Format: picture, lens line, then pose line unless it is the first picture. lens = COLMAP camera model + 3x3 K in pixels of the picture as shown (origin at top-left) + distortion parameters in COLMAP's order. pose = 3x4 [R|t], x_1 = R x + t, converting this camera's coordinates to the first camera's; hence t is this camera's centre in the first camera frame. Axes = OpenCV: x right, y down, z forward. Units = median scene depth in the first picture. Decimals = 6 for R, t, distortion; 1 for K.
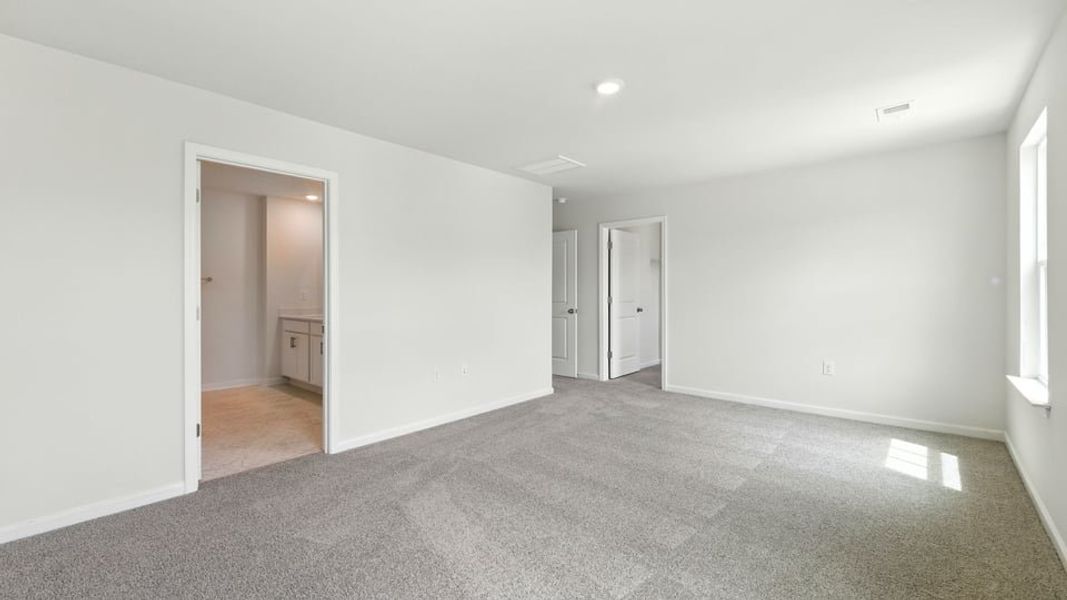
lens RADIAL K [[451.1, 0, 525.9], [0, 451.1, 291.3], [0, 0, 1]] dist [-0.000995, -0.000787]
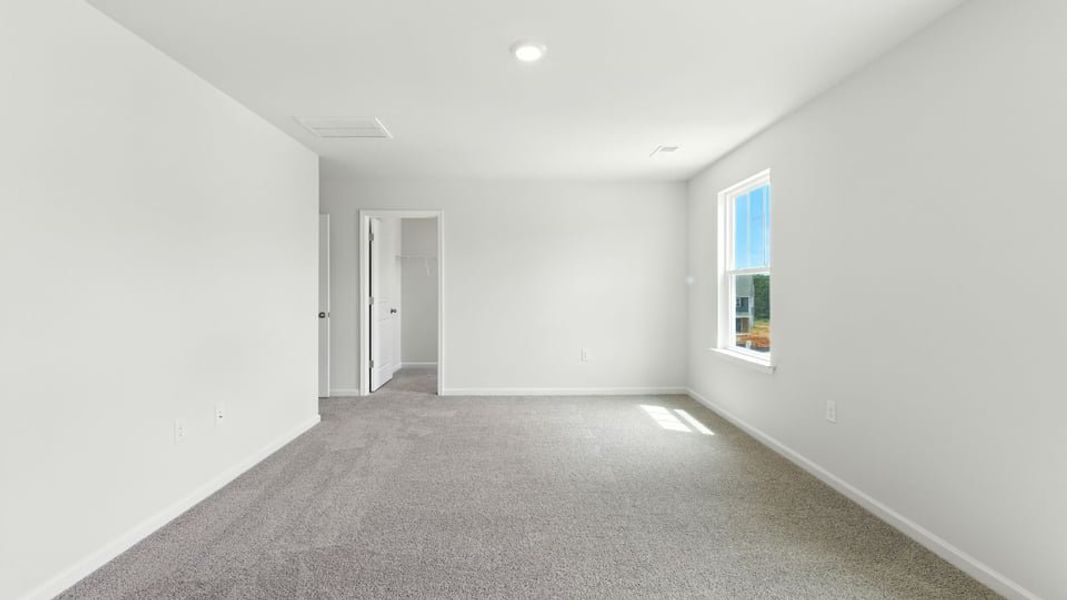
lens RADIAL K [[451.1, 0, 525.9], [0, 451.1, 291.3], [0, 0, 1]] dist [-0.000995, -0.000787]
pose [[0.735450, -0.001191, 0.677578, -0.242256], [-0.000204, 0.999998, 0.001979, -0.000213], [-0.677579, -0.001593, 0.735448, 0.225002]]
